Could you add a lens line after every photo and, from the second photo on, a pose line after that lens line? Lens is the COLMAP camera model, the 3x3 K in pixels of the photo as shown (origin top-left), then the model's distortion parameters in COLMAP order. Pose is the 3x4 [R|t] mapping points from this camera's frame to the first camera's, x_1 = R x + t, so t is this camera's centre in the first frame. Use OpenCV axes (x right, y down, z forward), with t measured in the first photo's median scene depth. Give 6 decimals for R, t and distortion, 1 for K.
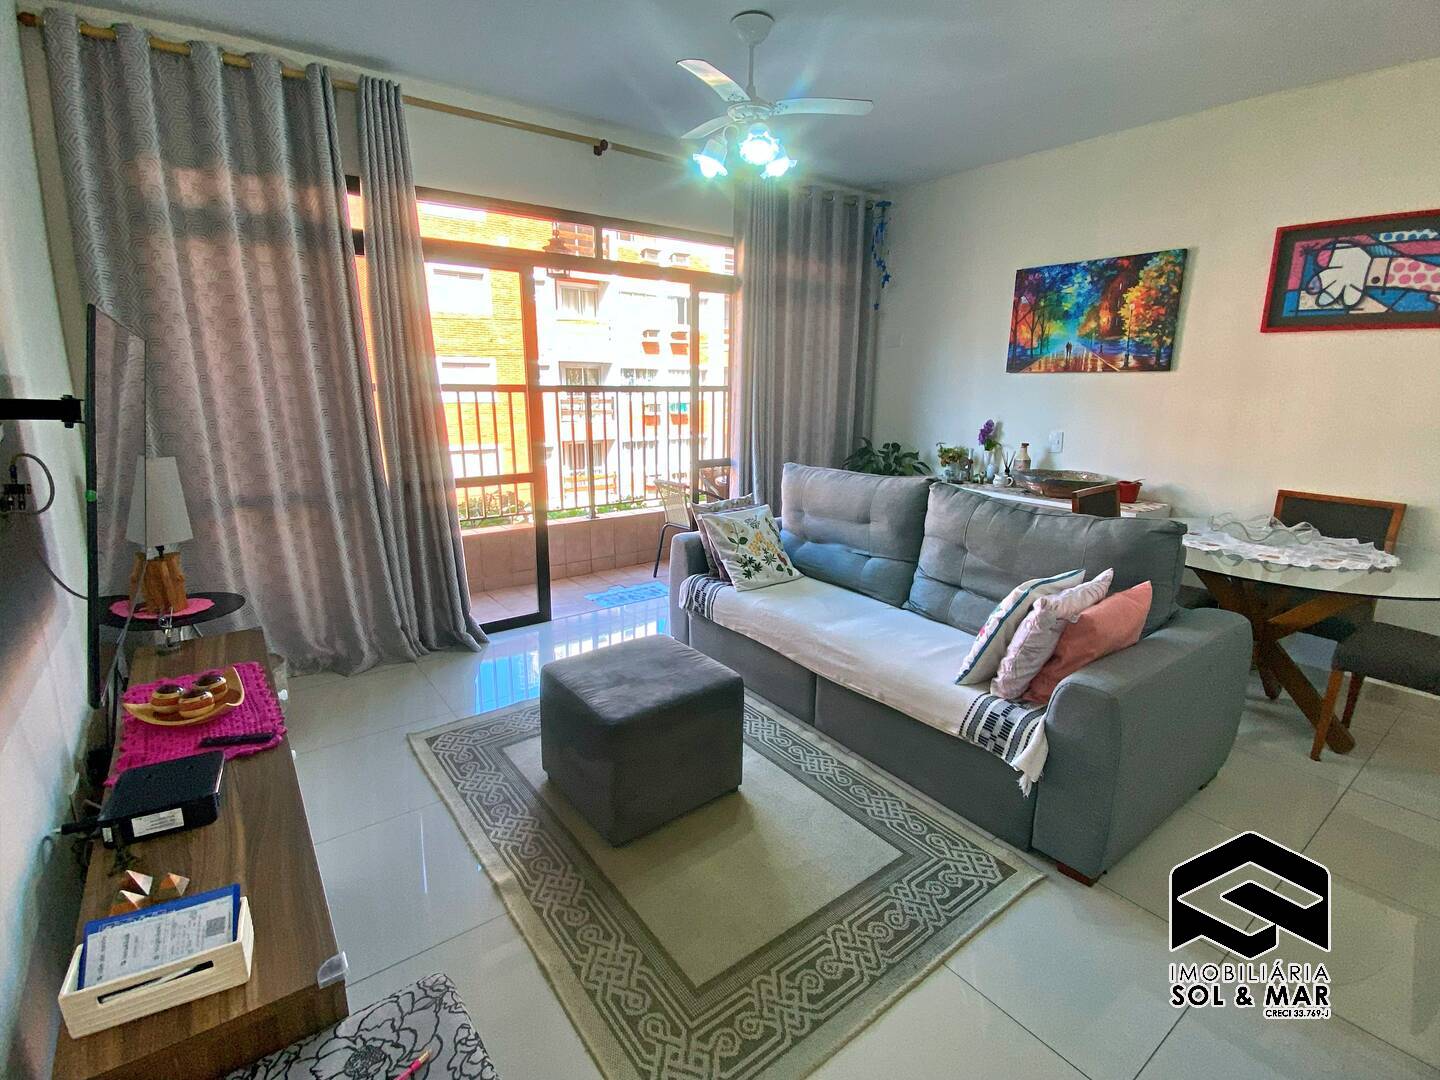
lens RADIAL K [[685.5, 0, 714.2], [0, 685.5, 543.7], [0, 0, 1]] dist [0.023926, -0.019965]
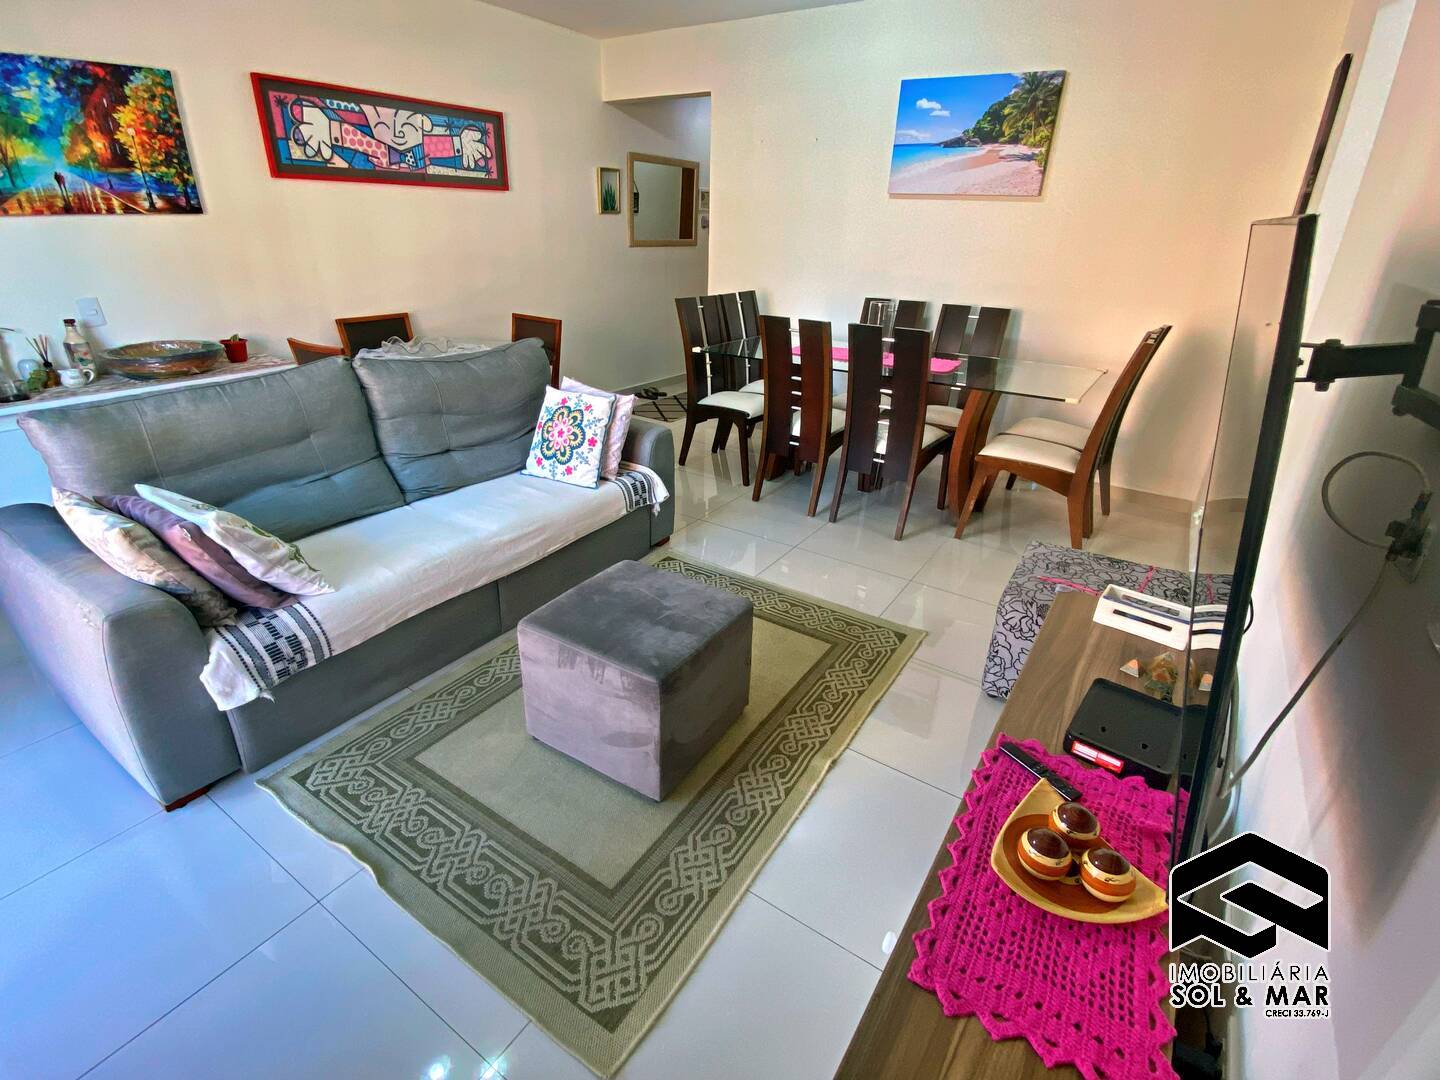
lens RADIAL K [[685.5, 0, 710.6], [0, 685.5, 533.9], [0, 0, 1]] dist [0.023926, -0.019965]
pose [[-0.331955, -0.405585, 0.851649, -0.559465], [0.203354, 0.850846, 0.484466, -0.199275], [-0.921115, 0.334007, -0.199965, 0.716321]]
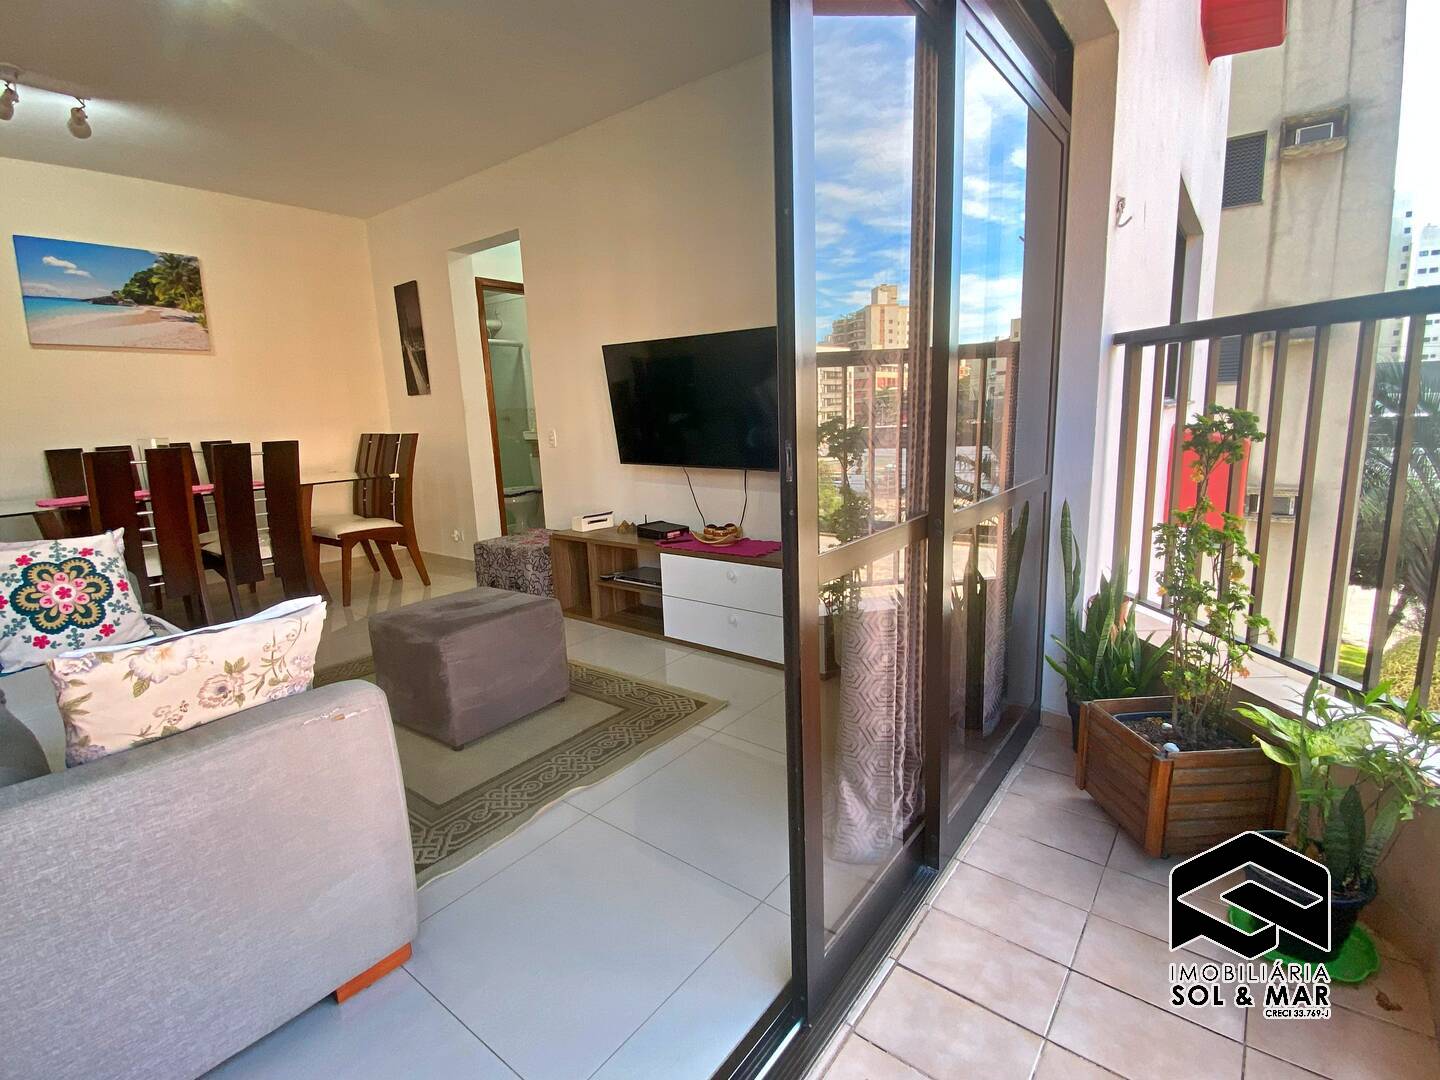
lens RADIAL K [[685.5, 0, 720.9], [0, 685.5, 534.9], [0, 0, 1]] dist [0.023926, -0.019965]
pose [[-0.966860, 0.072293, -0.244856, -0.167090], [-0.034821, 0.912768, 0.406991, -0.266766], [0.252919, 0.402029, -0.880002, 1.381021]]
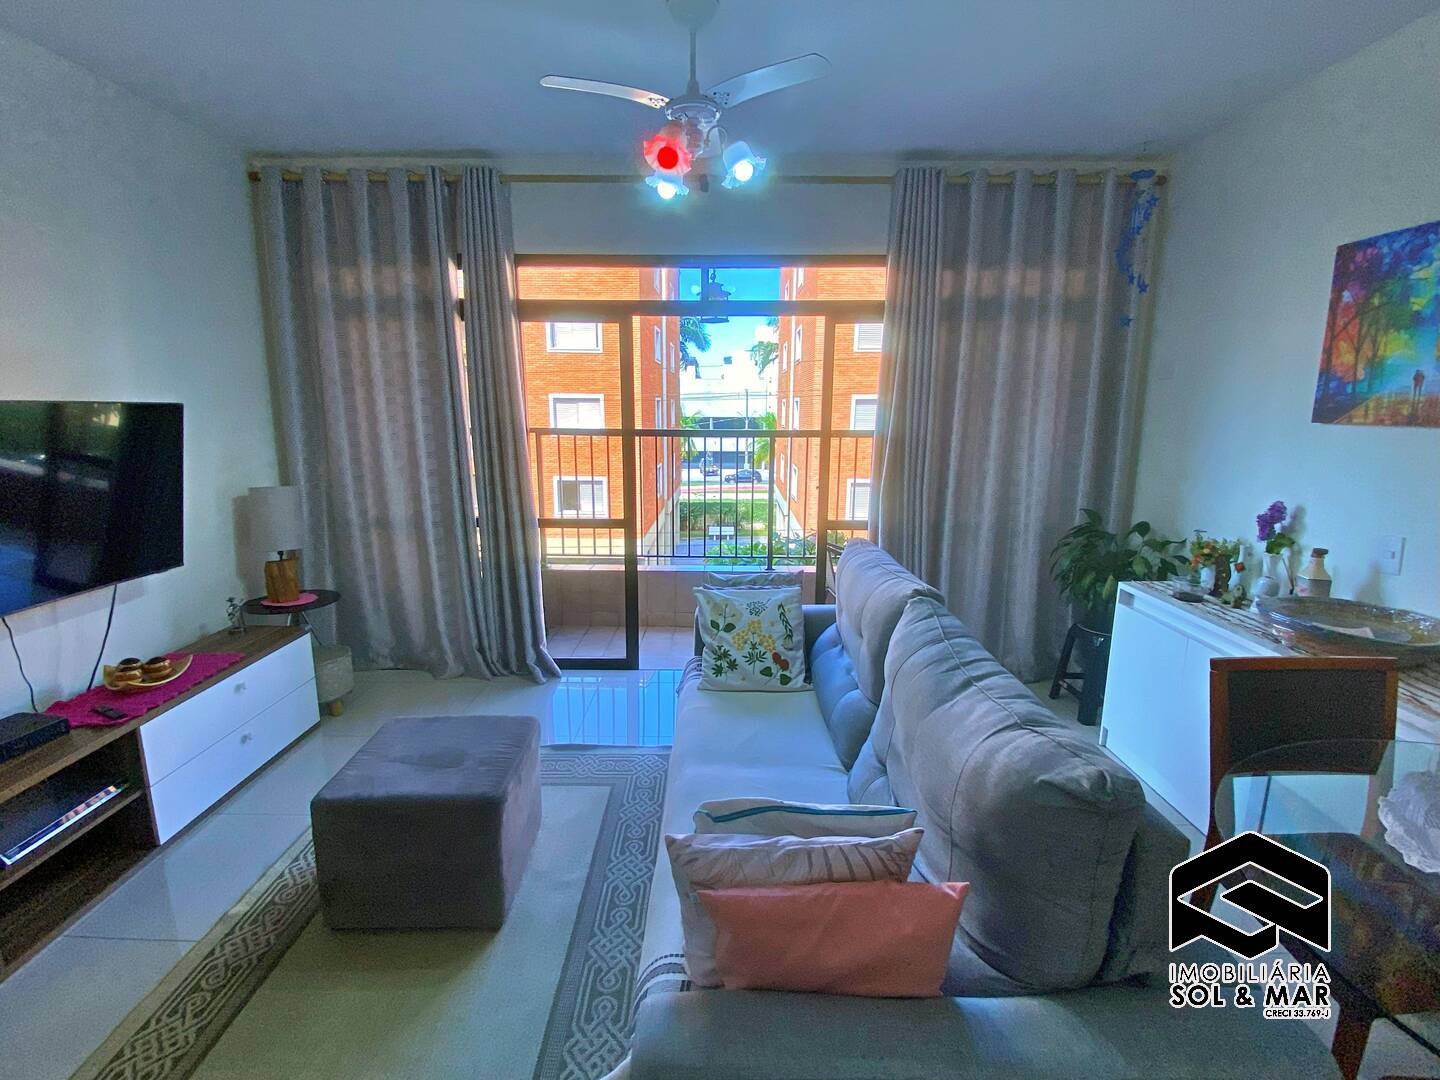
lens RADIAL K [[685.5, 0, 724.1], [0, 685.5, 542.9], [0, 0, 1]] dist [0.023926, -0.019965]
pose [[0.793145, 0.116059, -0.597872, 0.477983], [-0.142085, 0.989848, 0.003658, -0.099574], [0.592227, 0.082047, 0.801583, 0.311666]]
